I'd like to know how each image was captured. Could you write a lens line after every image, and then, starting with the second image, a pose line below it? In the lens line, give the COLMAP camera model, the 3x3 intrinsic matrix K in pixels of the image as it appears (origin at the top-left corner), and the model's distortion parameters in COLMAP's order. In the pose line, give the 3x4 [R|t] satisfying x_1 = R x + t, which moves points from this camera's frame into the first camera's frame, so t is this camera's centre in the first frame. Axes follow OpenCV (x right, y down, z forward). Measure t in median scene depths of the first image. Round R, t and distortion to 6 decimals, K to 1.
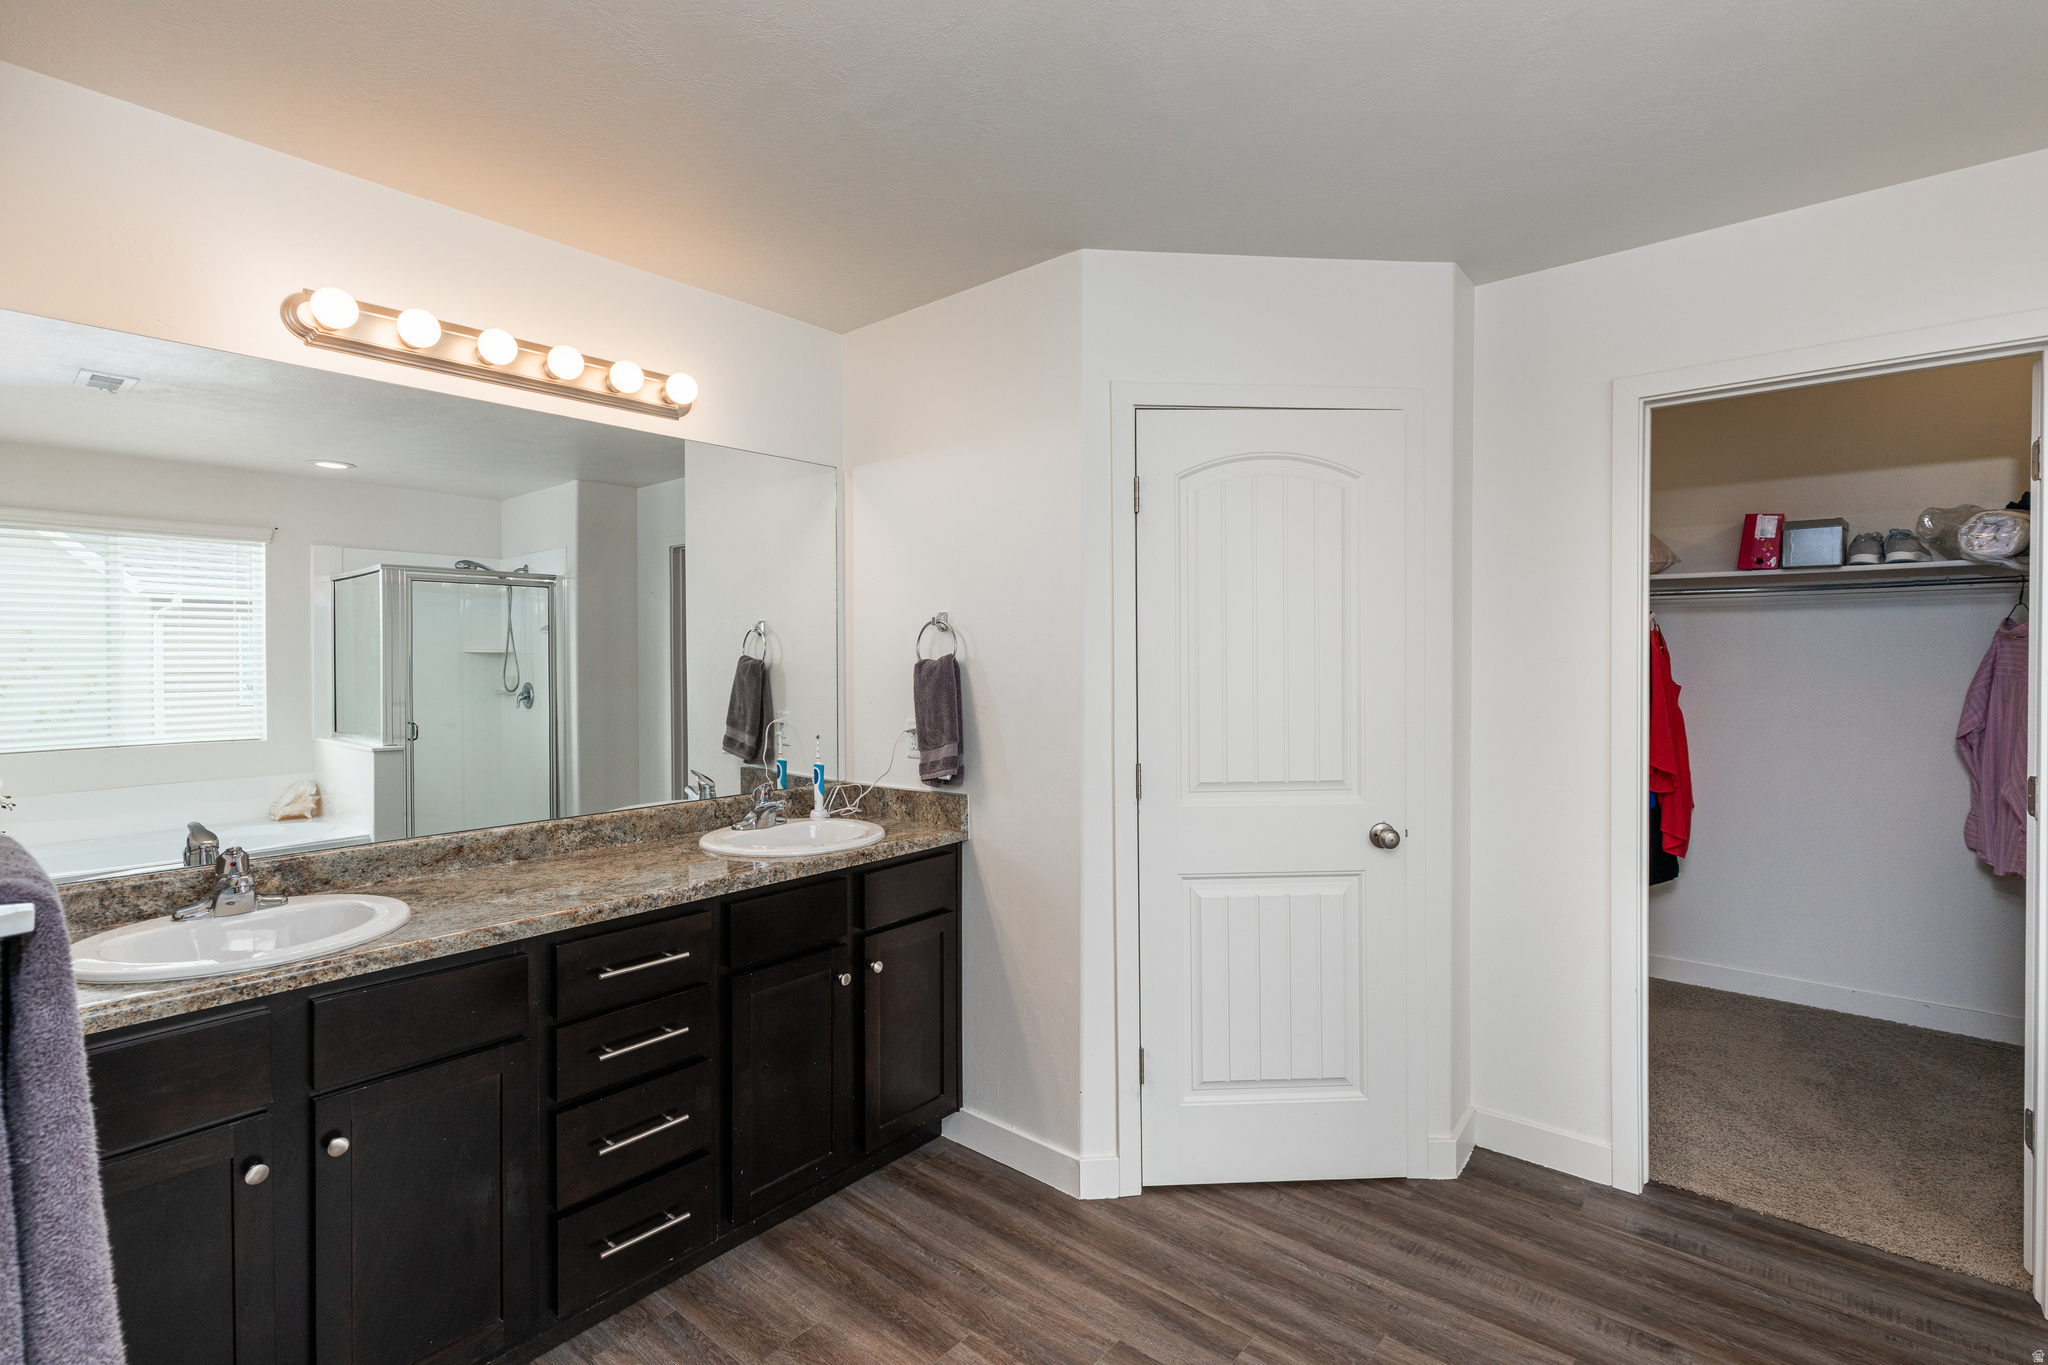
lens RADIAL K [[941.4, 0, 1031.9], [0, 941.4, 673.1], [0, 0, 1]] dist [0.000833, 0.000149]
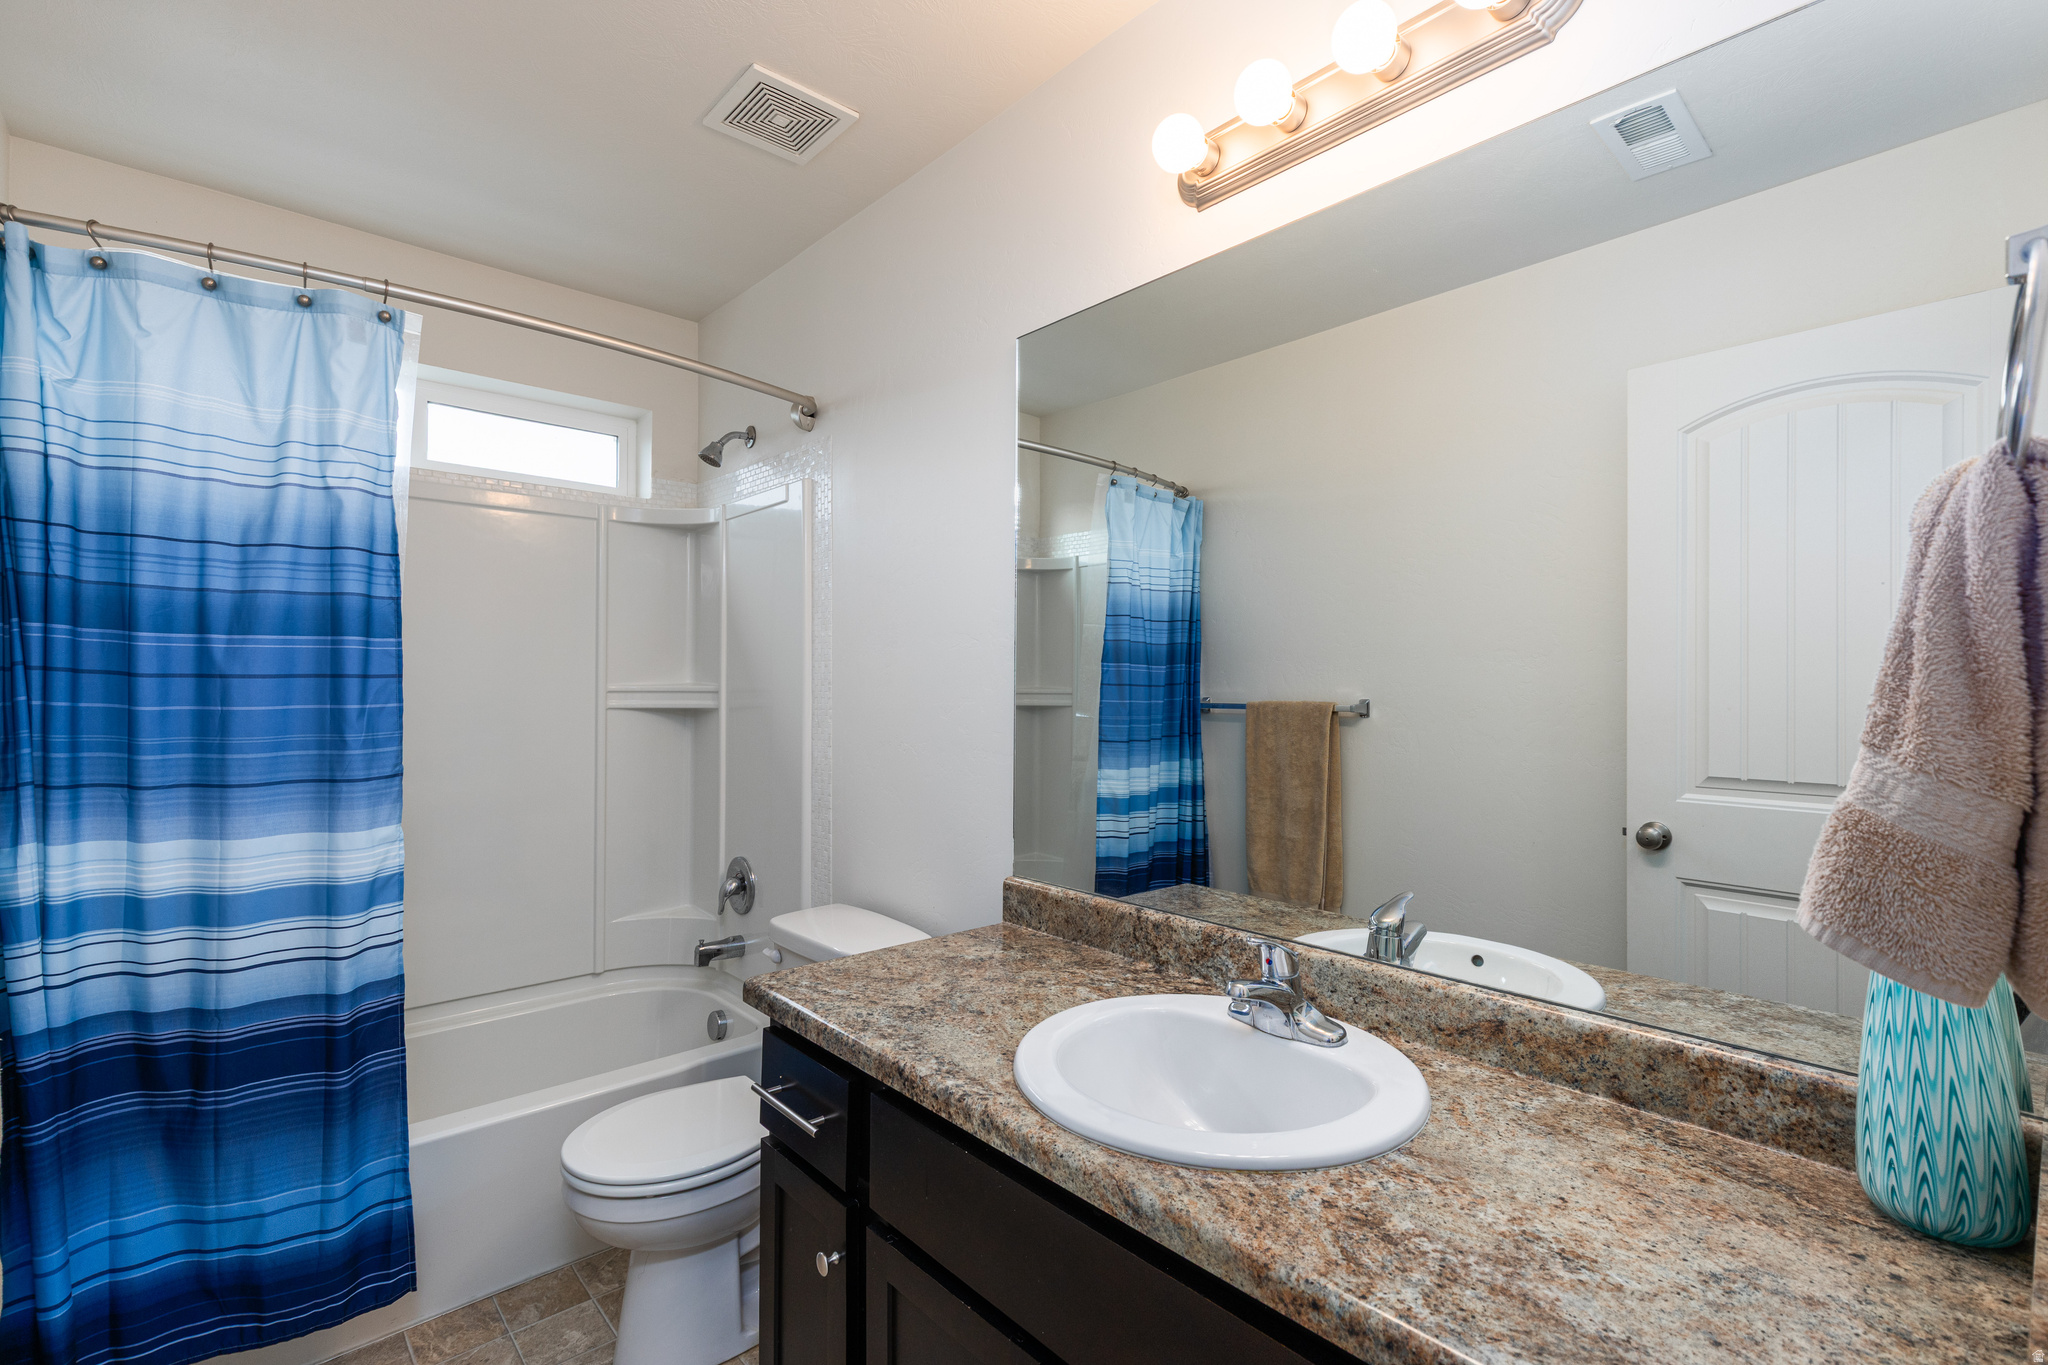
lens RADIAL K [[941.4, 0, 1031.9], [0, 941.4, 673.1], [0, 0, 1]] dist [0.000833, 0.000149]
pose [[-0.149902, -0.004723, -0.988690, -0.045751], [-0.017587, 0.999843, -0.002110, -0.004381], [0.988544, 0.017072, -0.149961, 0.784808]]
